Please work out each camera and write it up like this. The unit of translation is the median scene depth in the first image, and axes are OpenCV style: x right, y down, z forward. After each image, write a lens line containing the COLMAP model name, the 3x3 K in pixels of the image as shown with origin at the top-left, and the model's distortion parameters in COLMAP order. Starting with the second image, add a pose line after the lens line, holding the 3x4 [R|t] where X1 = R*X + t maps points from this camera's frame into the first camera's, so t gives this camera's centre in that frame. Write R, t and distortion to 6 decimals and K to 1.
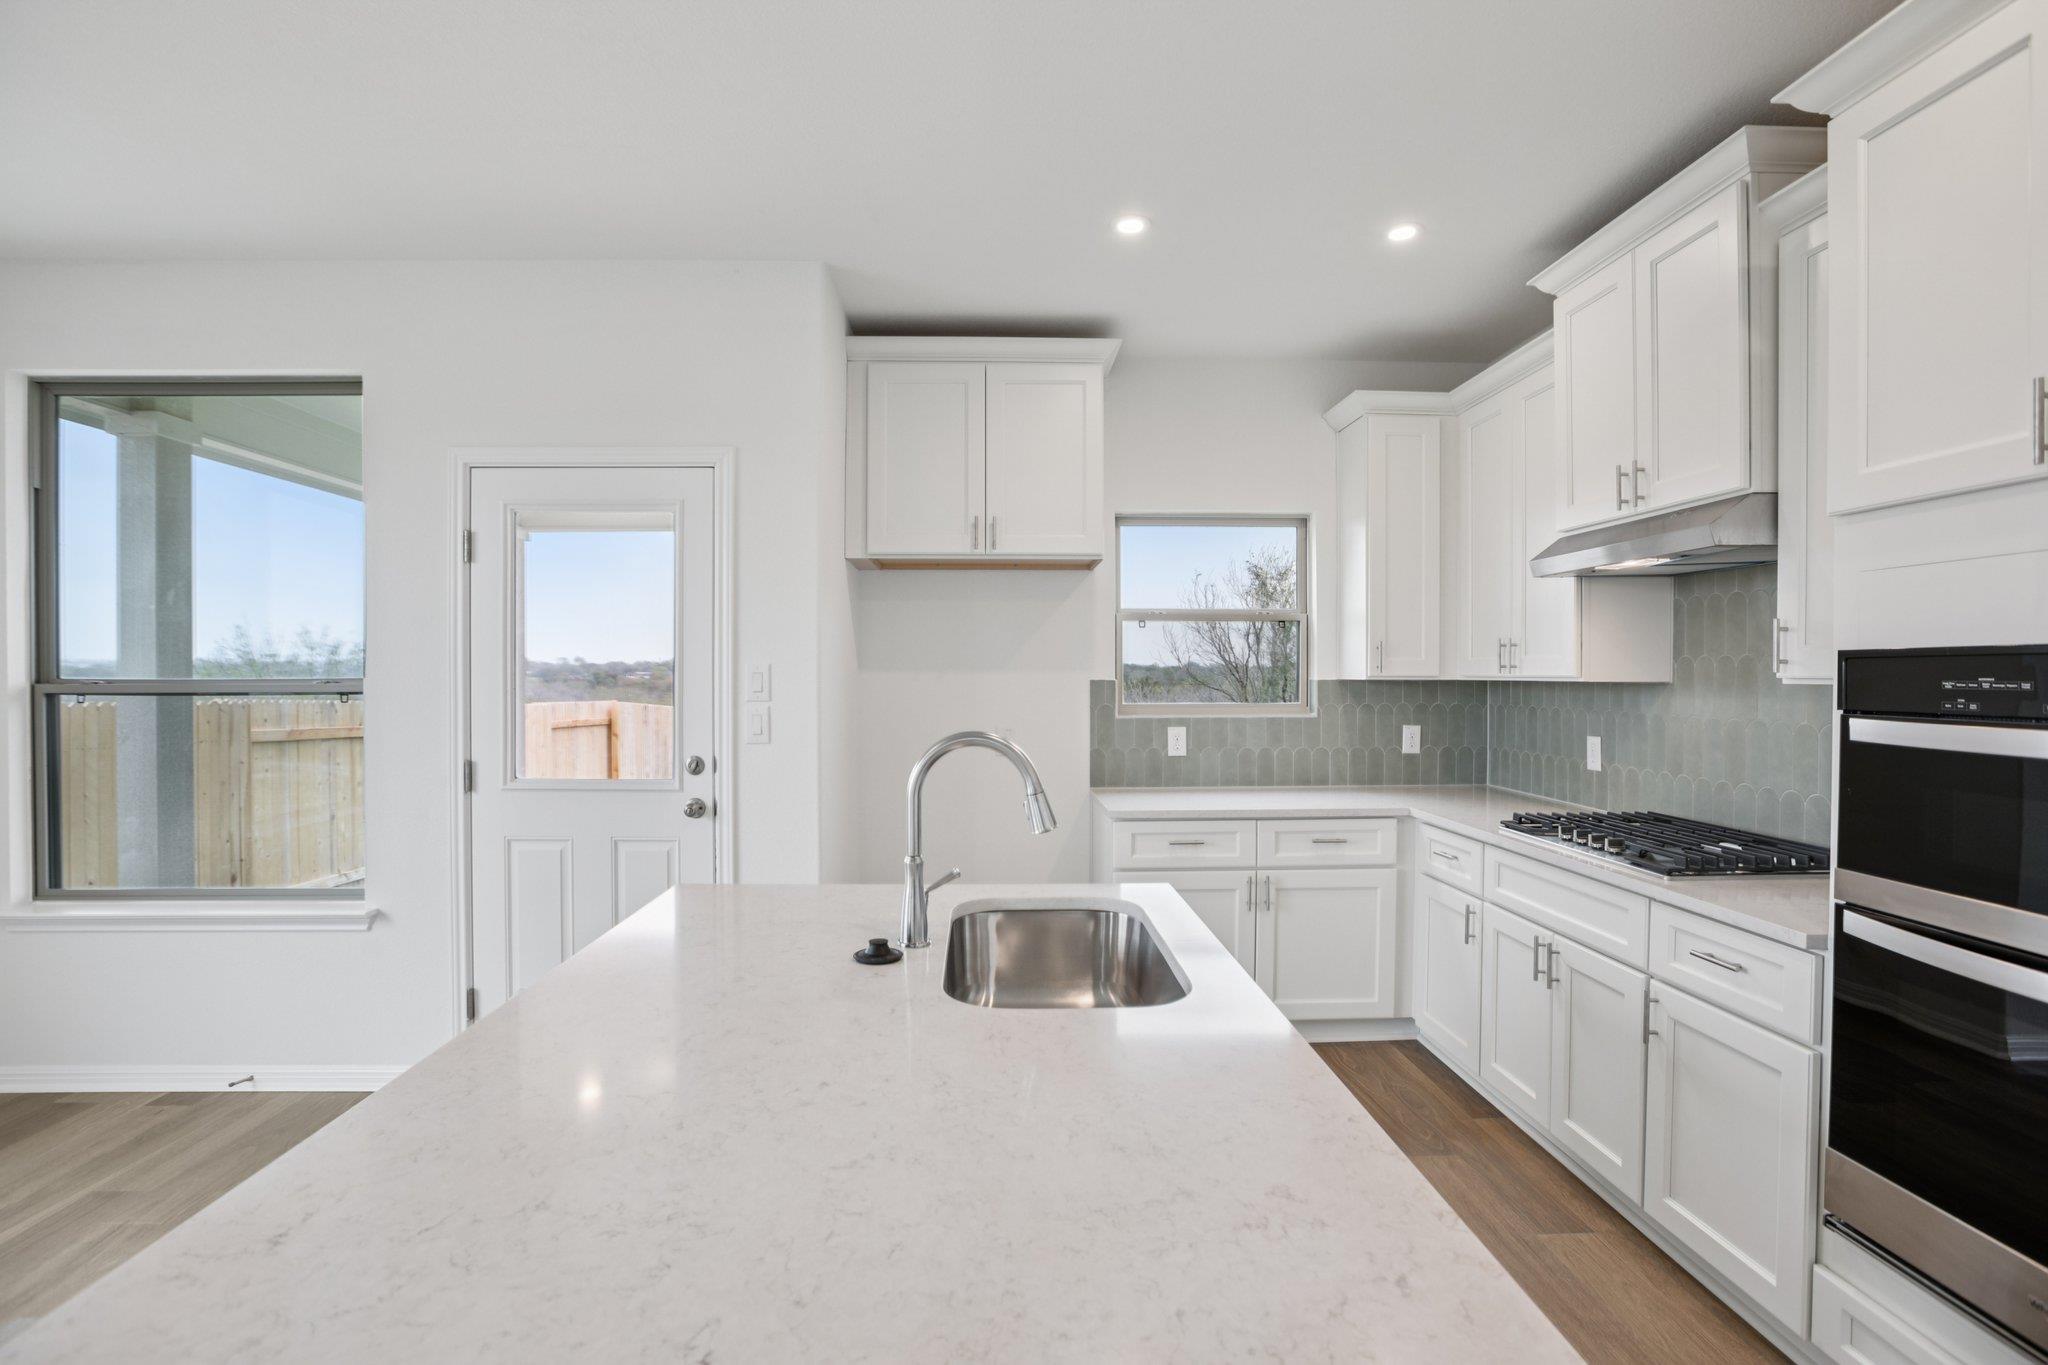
lens RADIAL K [[1007.4, 0, 1024.0], [0, 1007.4, 682.5], [0, 0, 1]] dist [-0.000409, 0.000131]
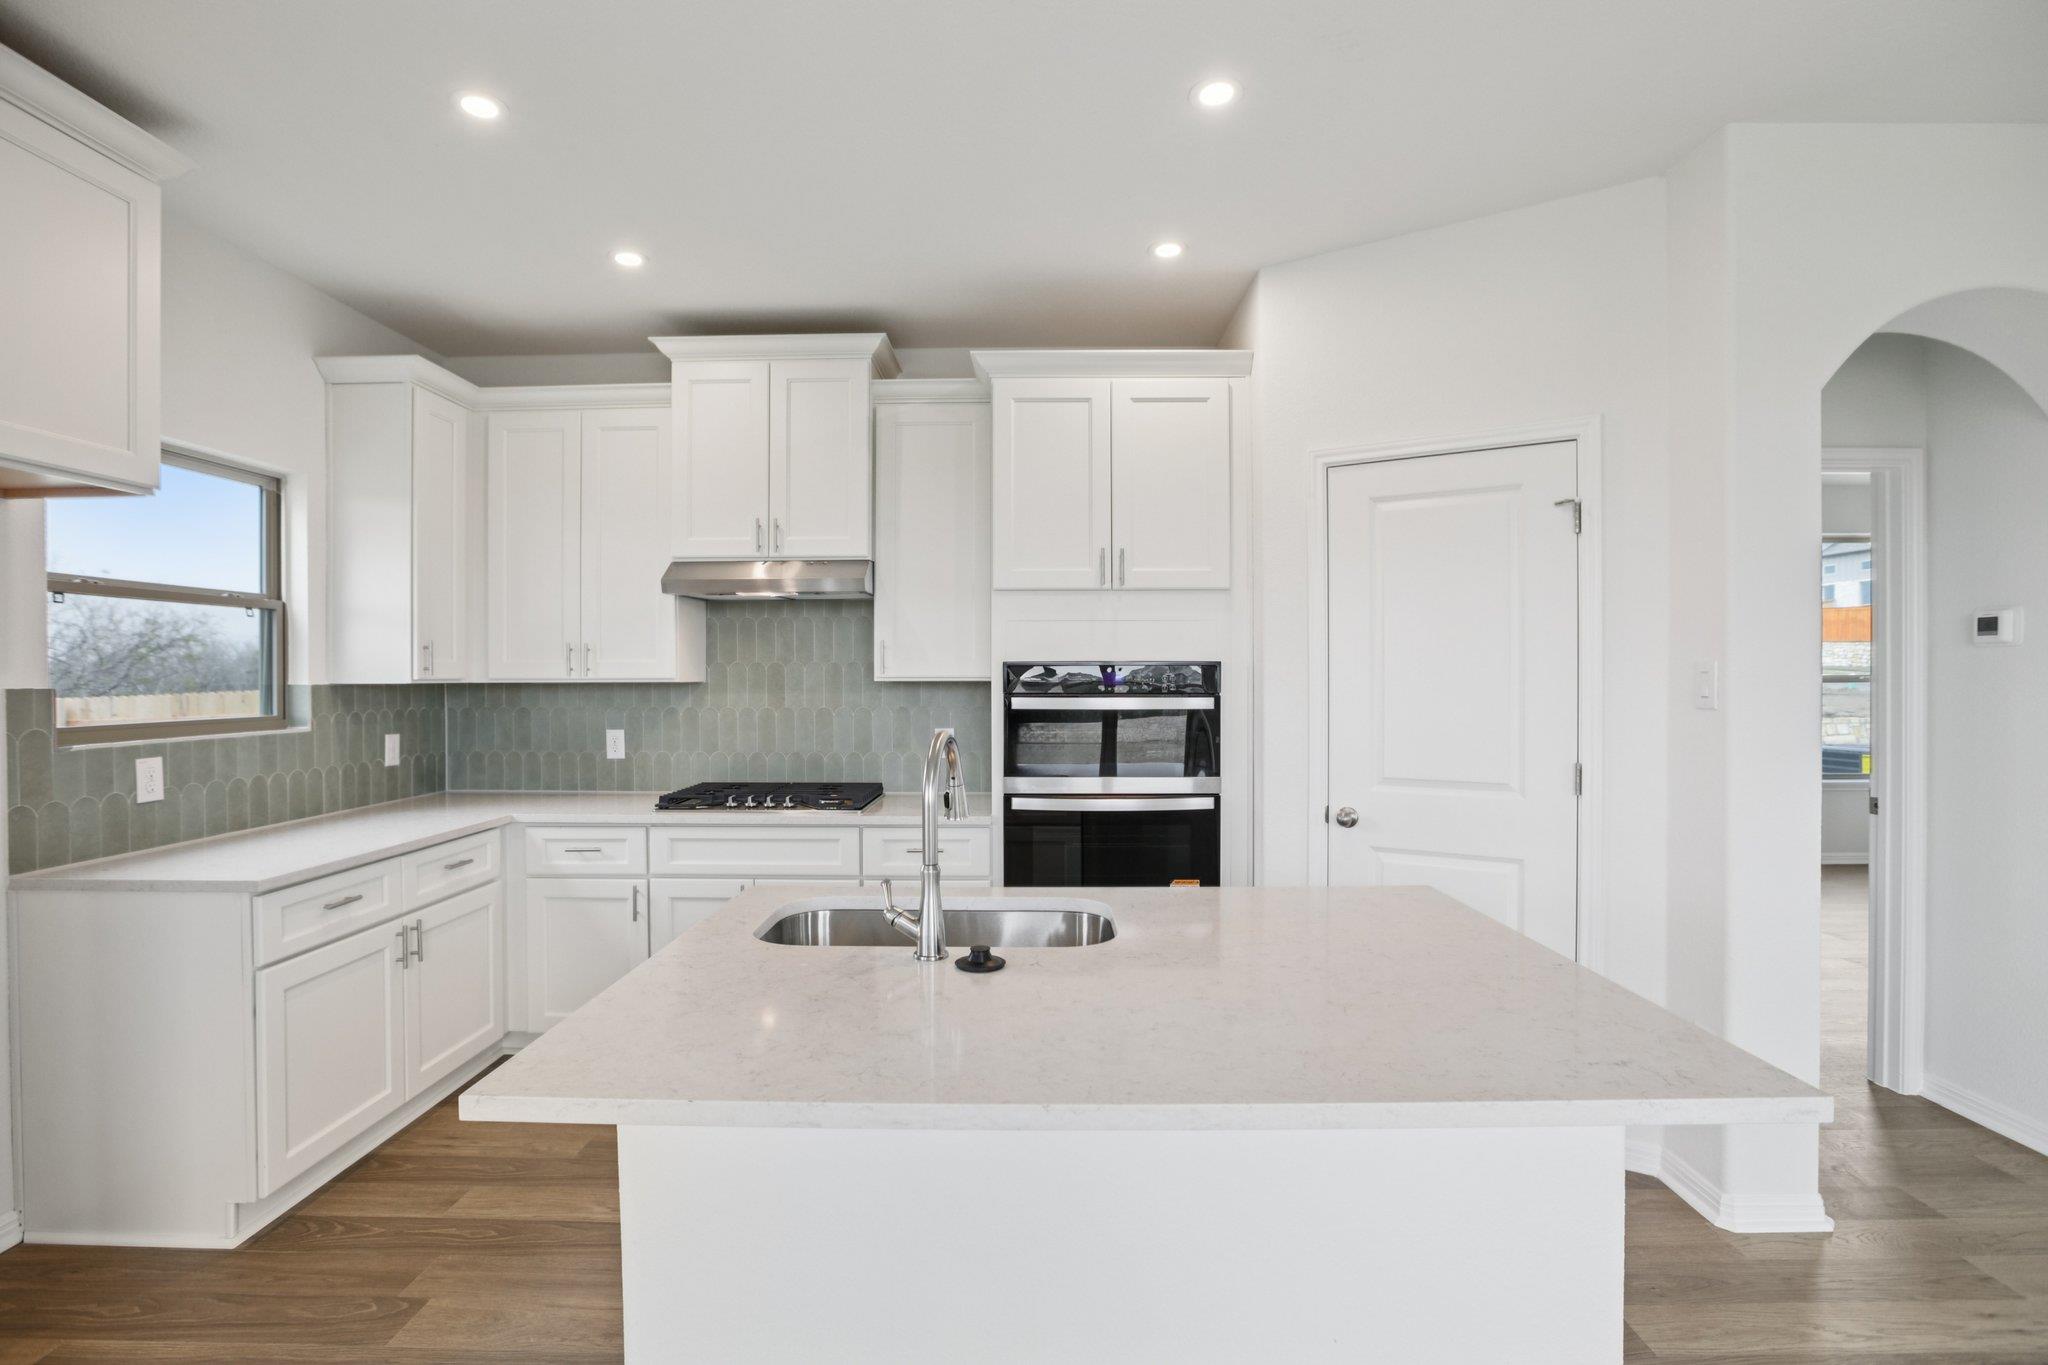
lens RADIAL K [[1007.4, 0, 1024.0], [0, 1007.4, 682.5], [0, 0, 1]] dist [-0.000409, 0.000131]
pose [[0.047321, -0.007633, 0.998851, -0.511548], [0.012561, 0.999896, 0.007046, -0.003029], [-0.998801, 0.012213, 0.047412, 0.418500]]
